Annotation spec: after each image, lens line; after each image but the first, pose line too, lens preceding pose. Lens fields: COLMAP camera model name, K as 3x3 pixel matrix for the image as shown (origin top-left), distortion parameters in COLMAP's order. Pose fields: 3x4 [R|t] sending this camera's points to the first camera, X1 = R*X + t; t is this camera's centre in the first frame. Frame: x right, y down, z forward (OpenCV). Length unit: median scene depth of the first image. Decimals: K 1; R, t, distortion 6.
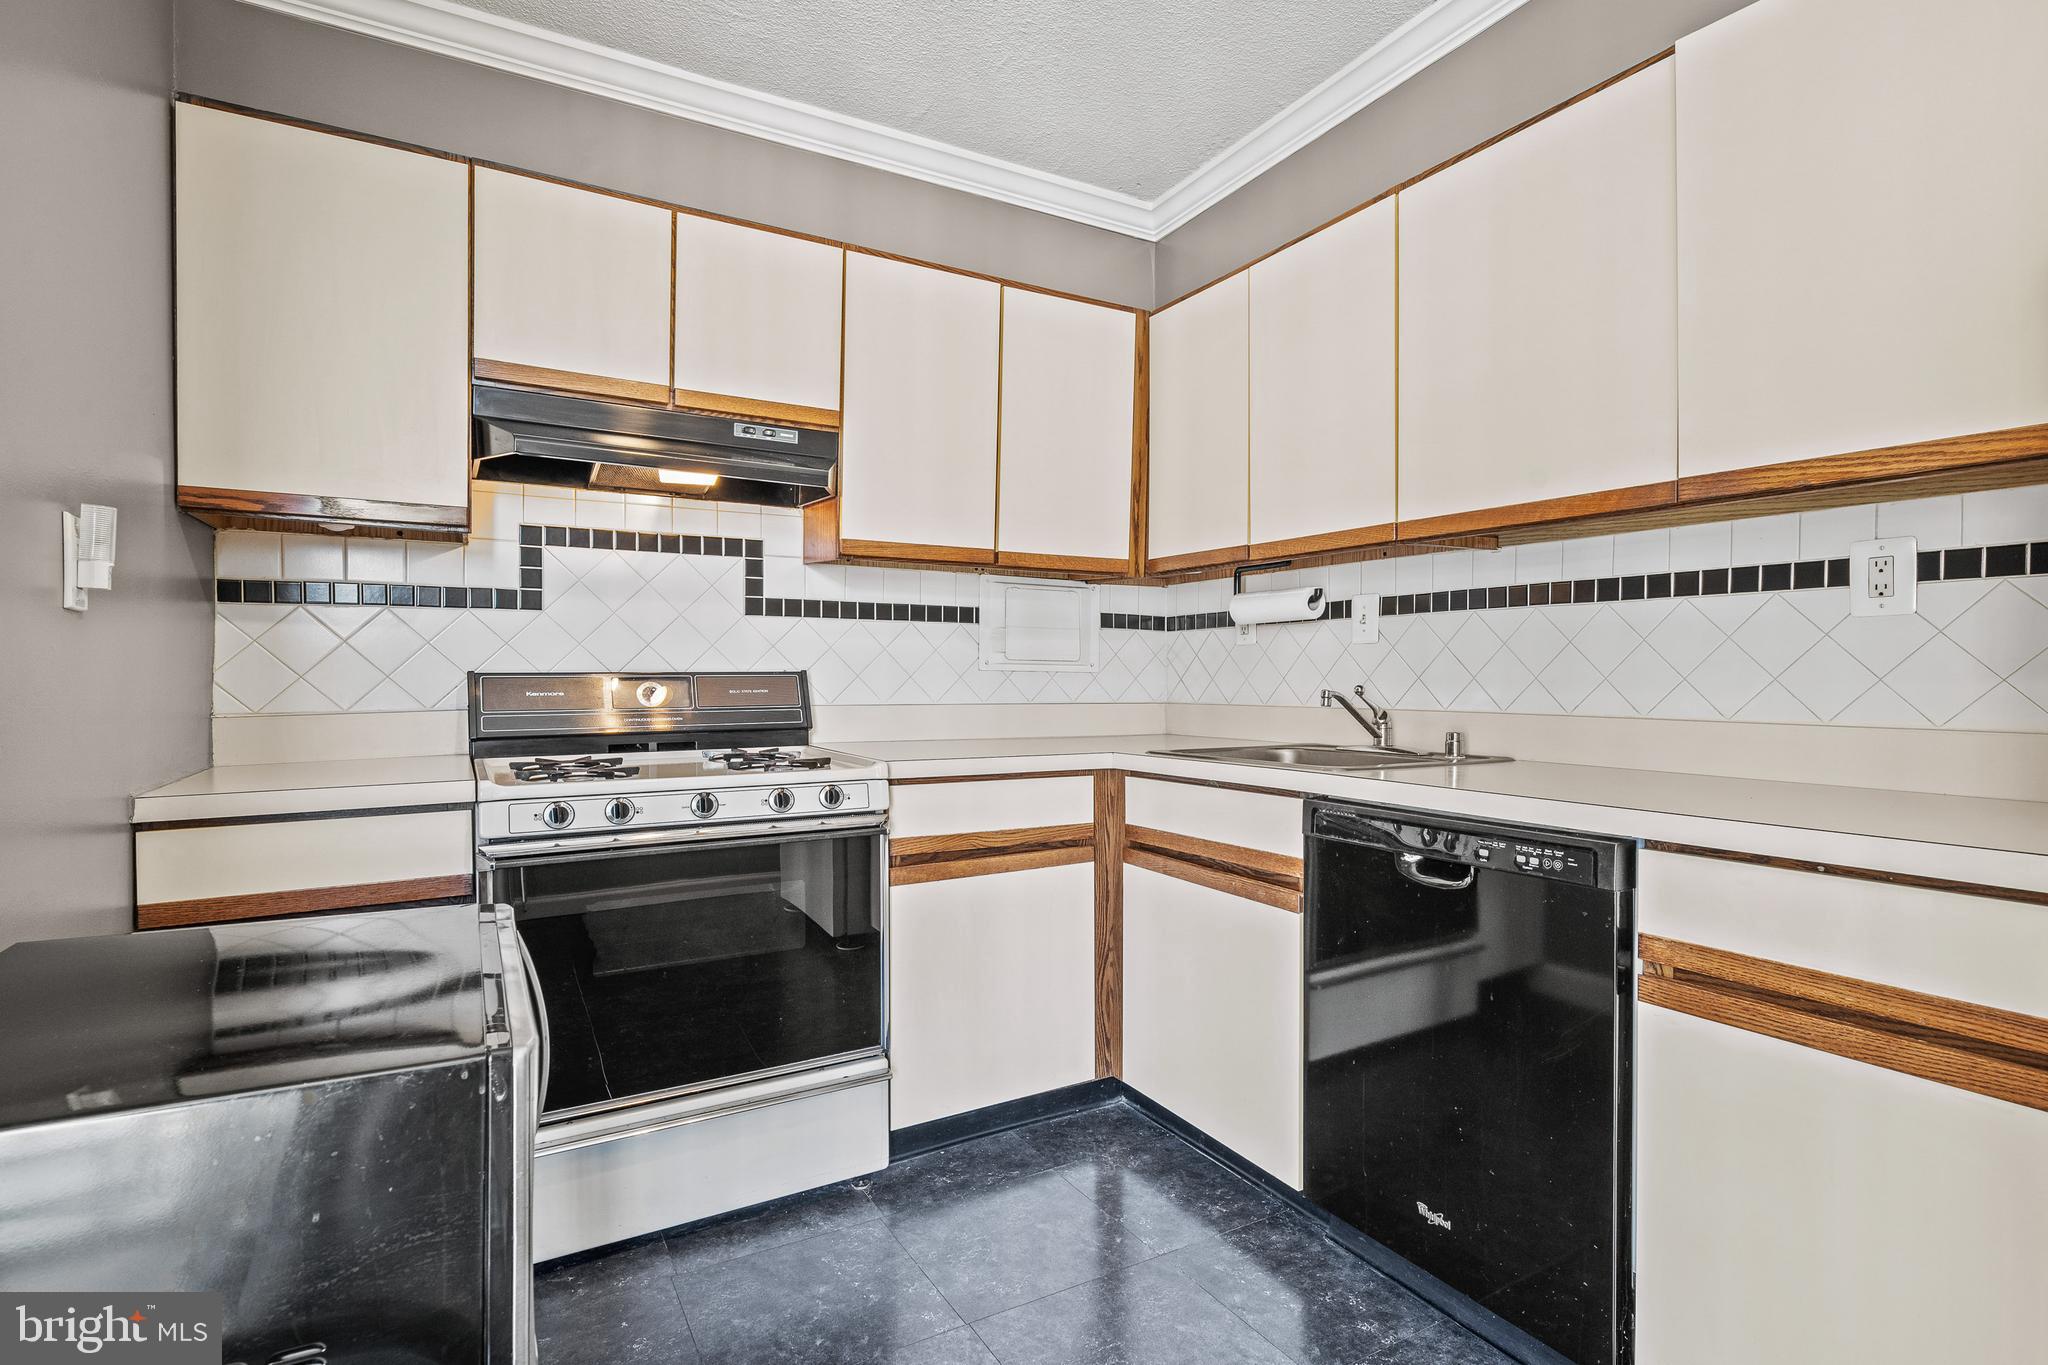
lens RADIAL K [[979.7, 0, 1105.8], [0, 979.7, 684.1], [0, 0, 1]] dist [0.000983, 0.000068]
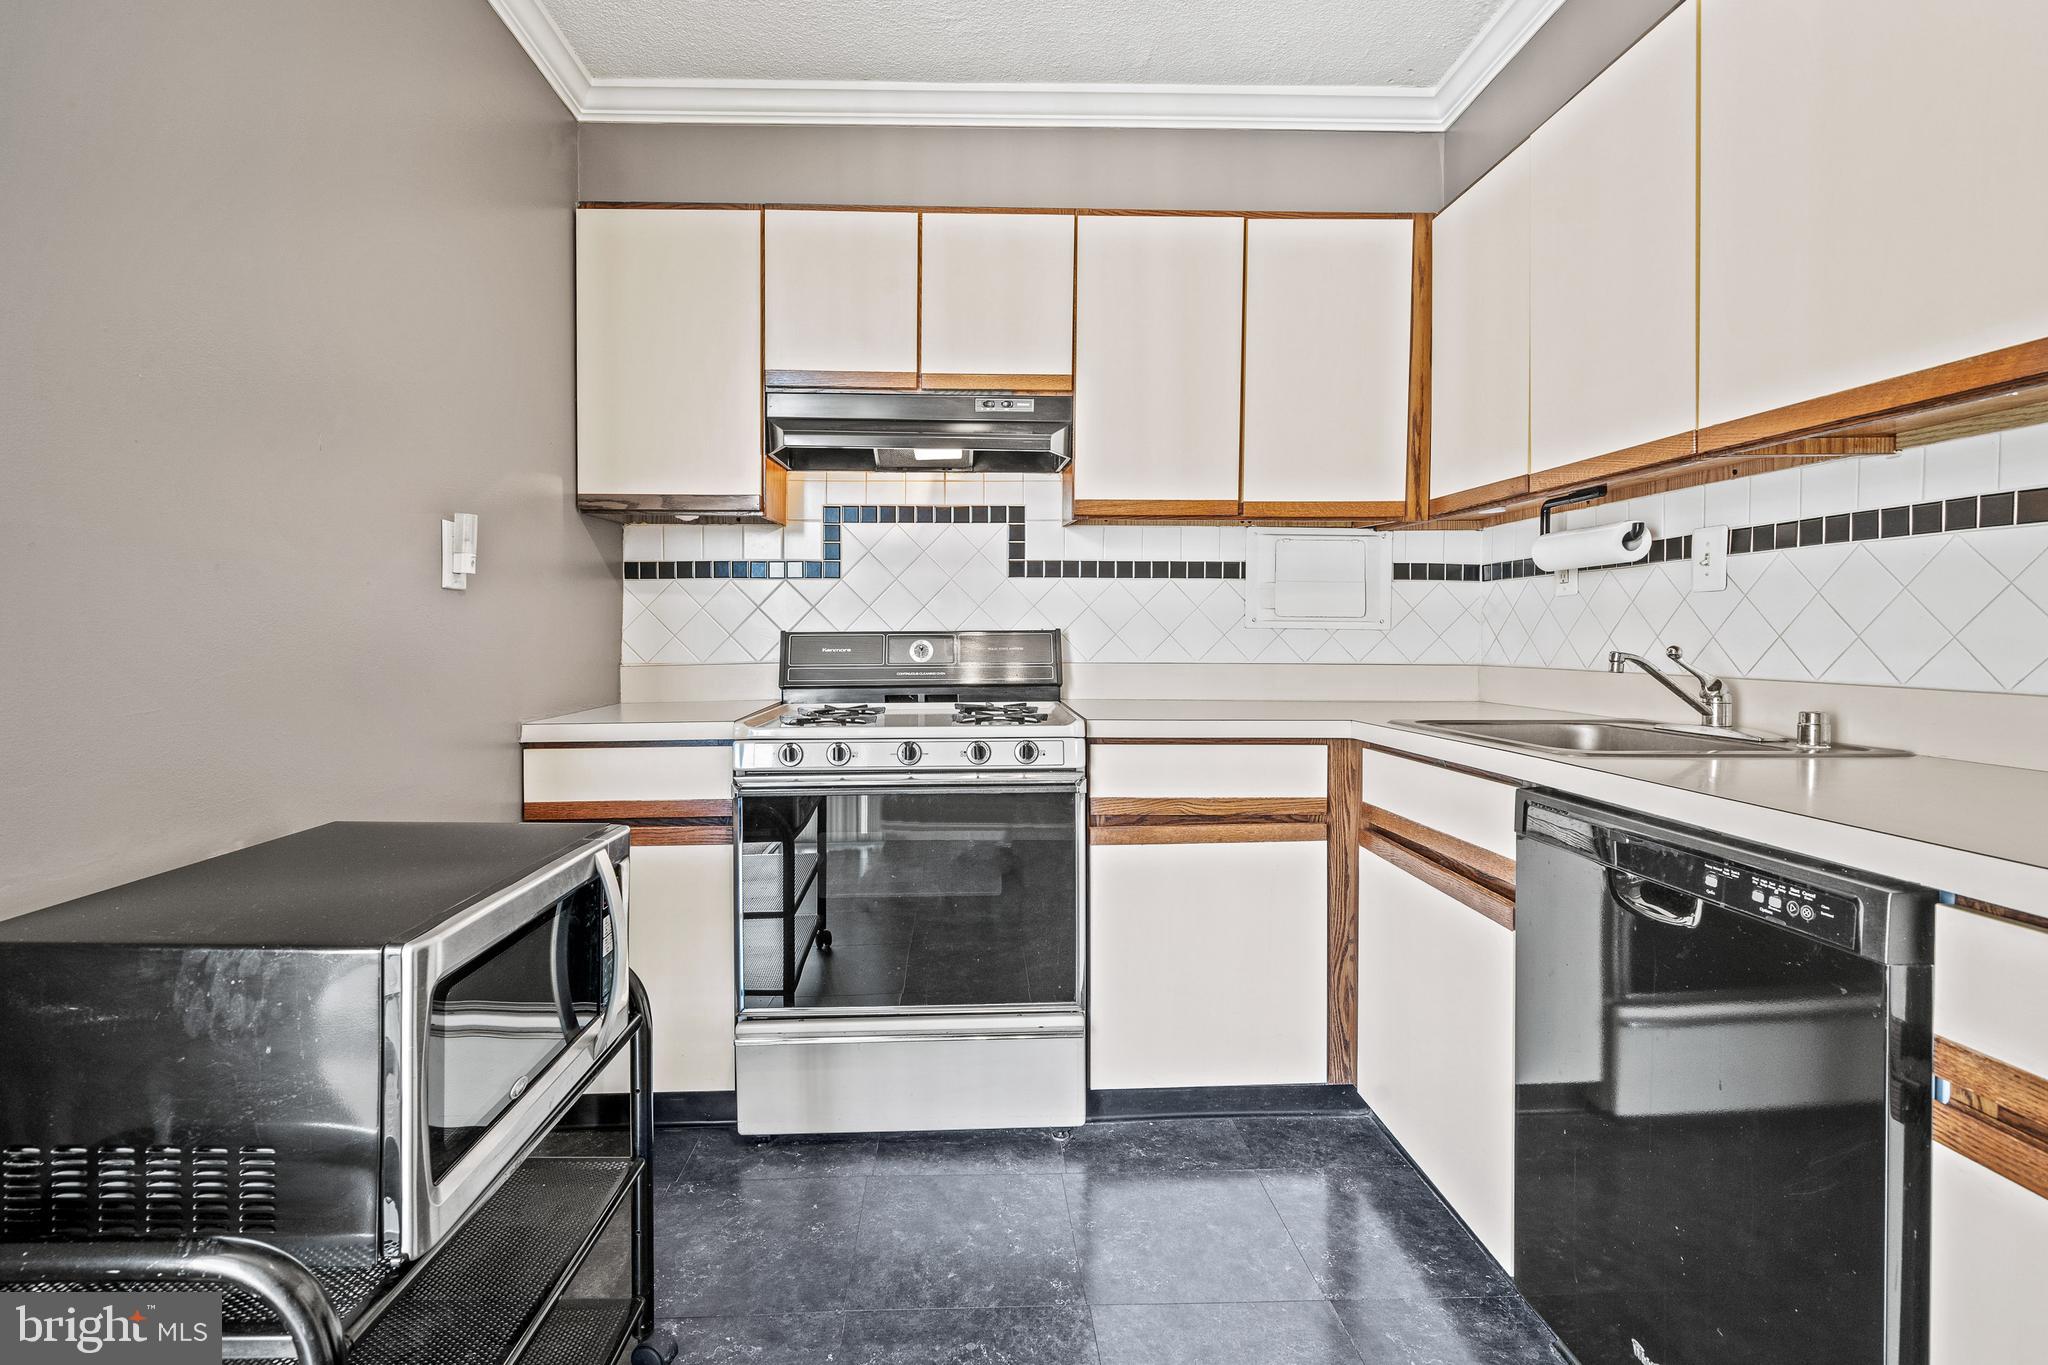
lens RADIAL K [[979.7, 0, 1046.7], [0, 979.7, 642.8], [0, 0, 1]] dist [0.000983, 0.000068]
pose [[0.879253, 0.003448, -0.476342, 0.212775], [-0.002240, 0.999993, 0.003105, -0.002833], [0.476349, -0.001663, 0.879255, 0.099060]]
